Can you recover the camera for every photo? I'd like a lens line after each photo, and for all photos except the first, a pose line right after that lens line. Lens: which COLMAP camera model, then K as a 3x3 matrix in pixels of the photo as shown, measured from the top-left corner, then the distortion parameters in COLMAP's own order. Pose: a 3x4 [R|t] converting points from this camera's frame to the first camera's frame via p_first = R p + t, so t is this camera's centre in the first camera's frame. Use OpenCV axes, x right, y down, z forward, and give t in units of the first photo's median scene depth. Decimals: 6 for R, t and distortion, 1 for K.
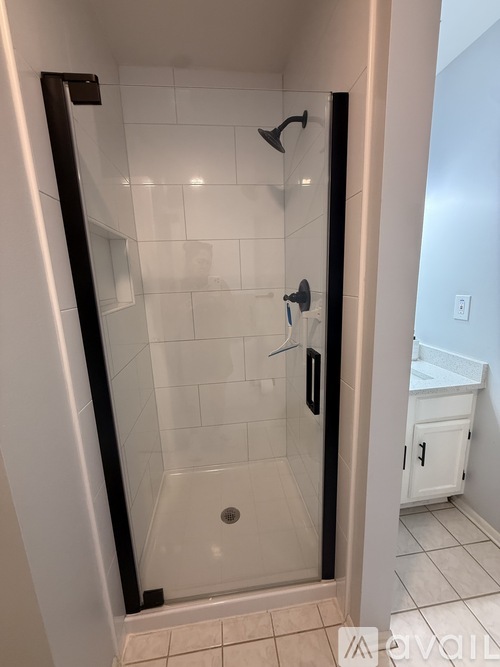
lens RADIAL K [[268.3, 0, 250.0], [0, 268.3, 333.5], [0, 0, 1]] dist [-0.000375, -0.000042]
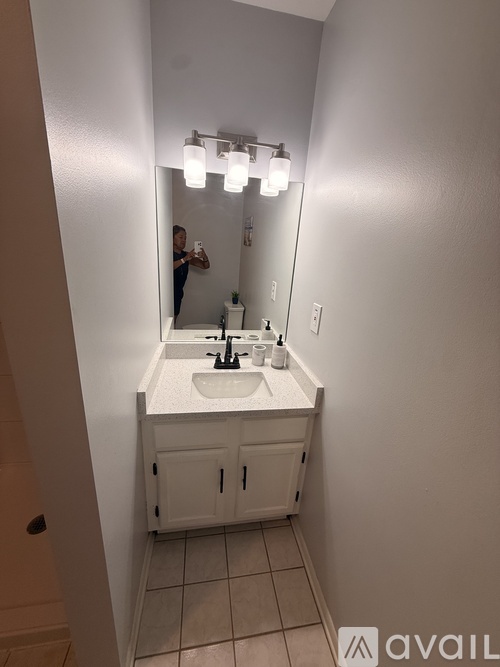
lens RADIAL K [[268.3, 0, 250.0], [0, 268.3, 333.5], [0, 0, 1]] dist [-0.000375, -0.000042]
pose [[0.993731, 0.088611, 0.068171, 0.546682], [-0.095466, 0.989888, 0.104919, -0.126963], [-0.058185, -0.110769, 0.992142, 0.149912]]
